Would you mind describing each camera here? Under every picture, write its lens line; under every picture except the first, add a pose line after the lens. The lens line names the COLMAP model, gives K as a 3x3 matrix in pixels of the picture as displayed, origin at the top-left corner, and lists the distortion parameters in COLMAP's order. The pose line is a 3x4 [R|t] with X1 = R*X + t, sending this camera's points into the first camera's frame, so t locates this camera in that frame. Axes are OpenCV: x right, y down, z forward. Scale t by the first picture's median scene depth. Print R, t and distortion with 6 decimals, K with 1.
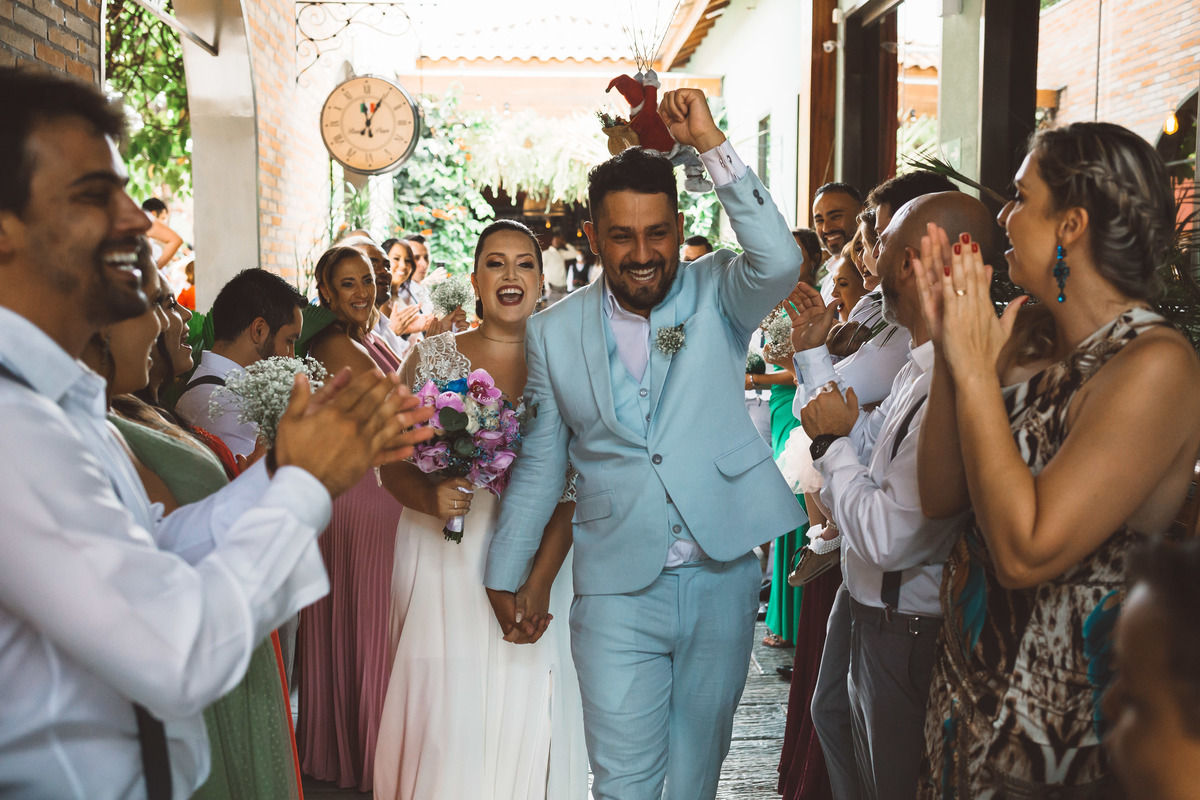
lens RADIAL K [[1207.7, 0, 561.5], [0, 1207.7, 379.7], [0, 0, 1]] dist [-0.060351, 0.042811]
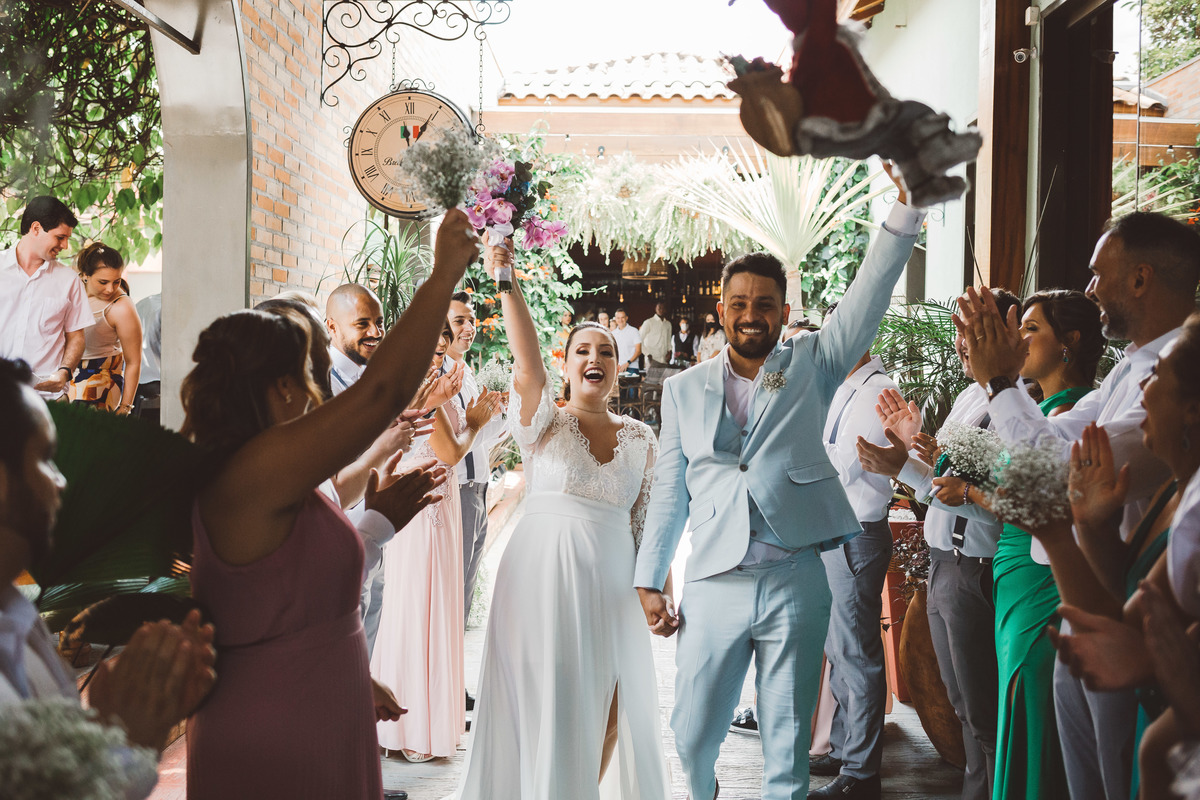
lens RADIAL K [[1207.7, 0, 561.5], [0, 1207.7, 379.7], [0, 0, 1]] dist [-0.060351, 0.042811]
pose [[0.996140, 0.018763, -0.085749, 0.002981], [-0.023417, 0.998288, -0.053589, -0.019663], [0.084596, 0.055390, 0.994875, 0.171683]]
